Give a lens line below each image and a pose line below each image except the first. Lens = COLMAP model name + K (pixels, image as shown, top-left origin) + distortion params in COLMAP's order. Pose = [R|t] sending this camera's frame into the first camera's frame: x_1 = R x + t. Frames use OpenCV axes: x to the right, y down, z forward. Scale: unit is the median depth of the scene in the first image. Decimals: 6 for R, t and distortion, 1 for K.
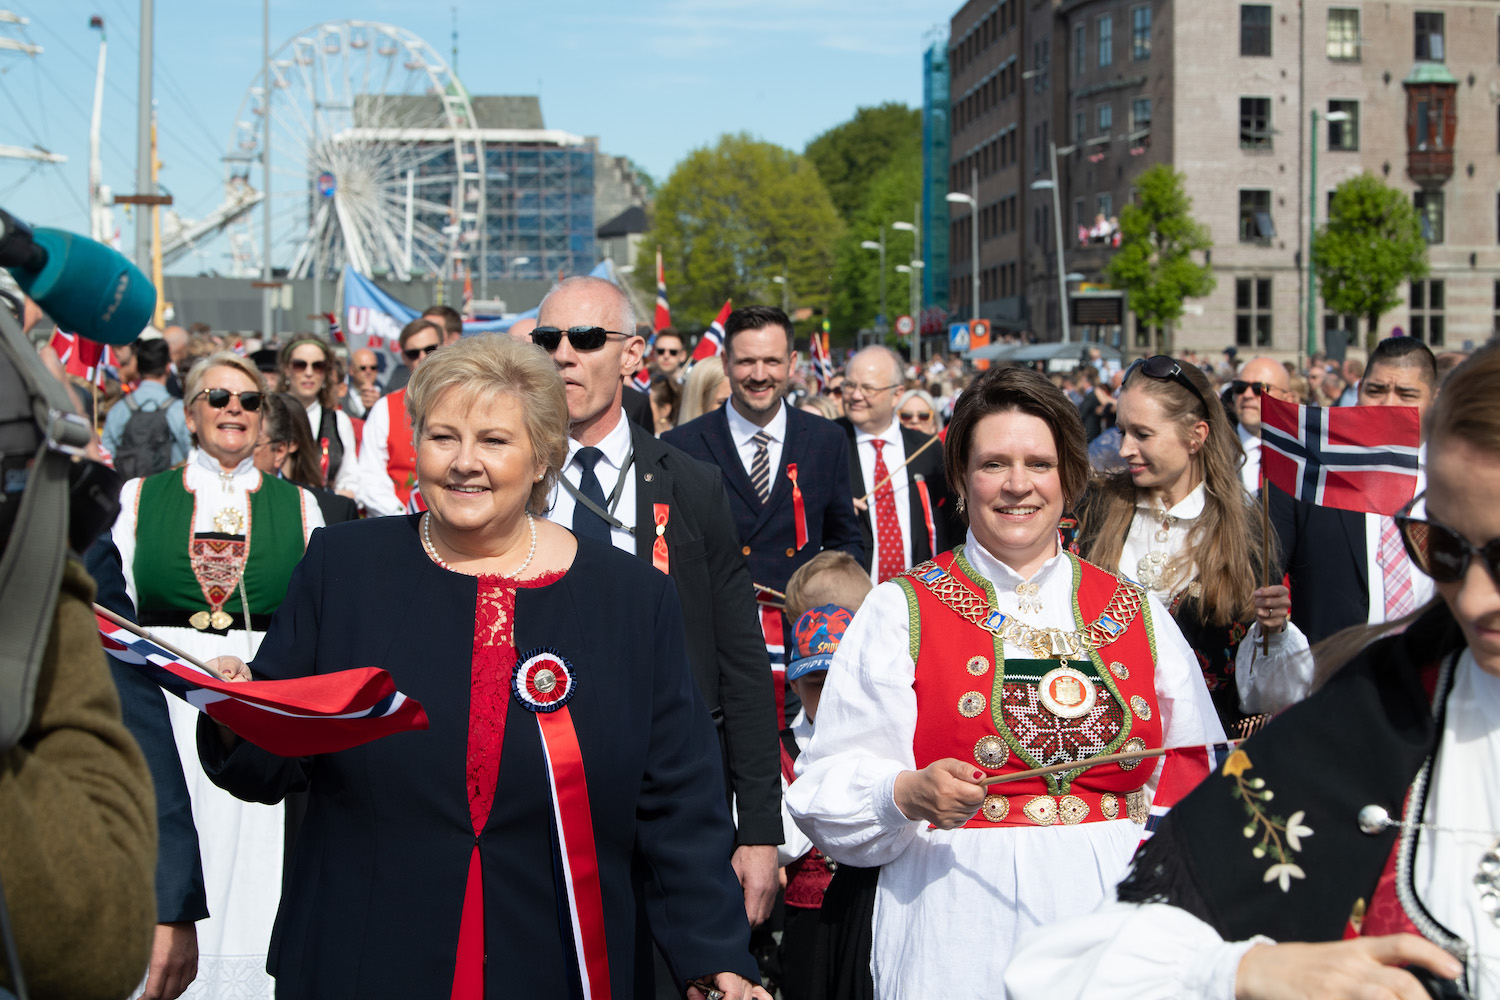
lens RADIAL K [[3514.1, 0, 721.2], [0, 3514.1, 466.9], [0, 0, 1]] dist [0.169672, 0.000000]
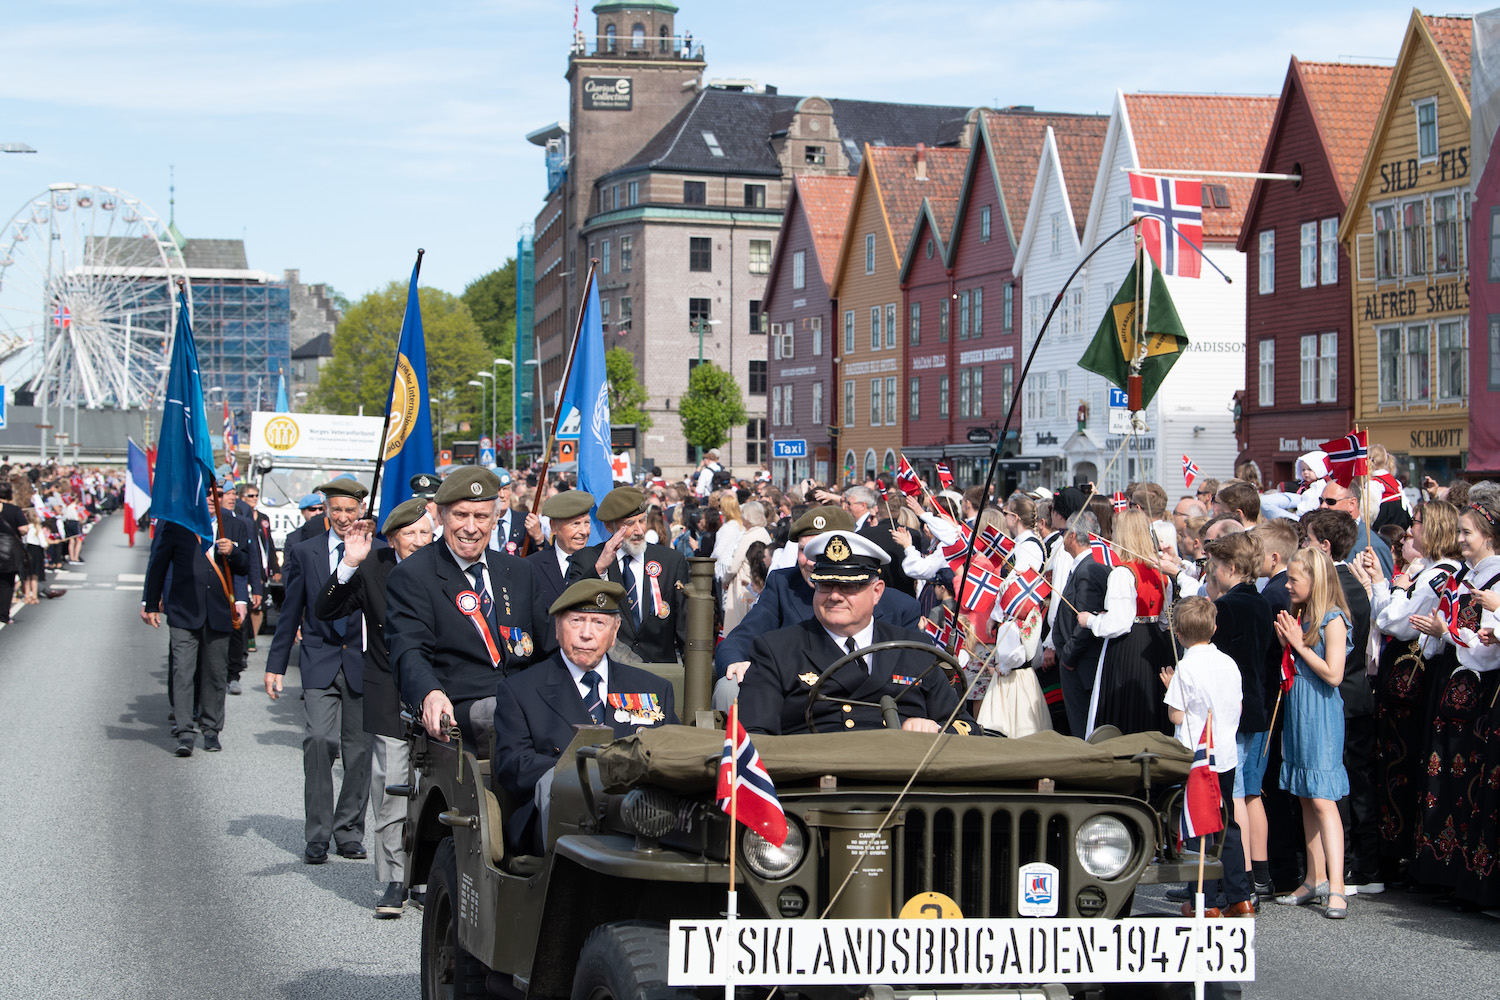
lens RADIAL K [[3514.1, 0, 742.0], [0, 3514.1, 460.5], [0, 0, 1]] dist [0.169672, 0.000000]
pose [[0.996468, 0.011408, 0.083190, 0.020155], [-0.008839, 0.999474, -0.031188, 0.005135], [-0.083502, 0.030343, 0.996046, -0.223513]]
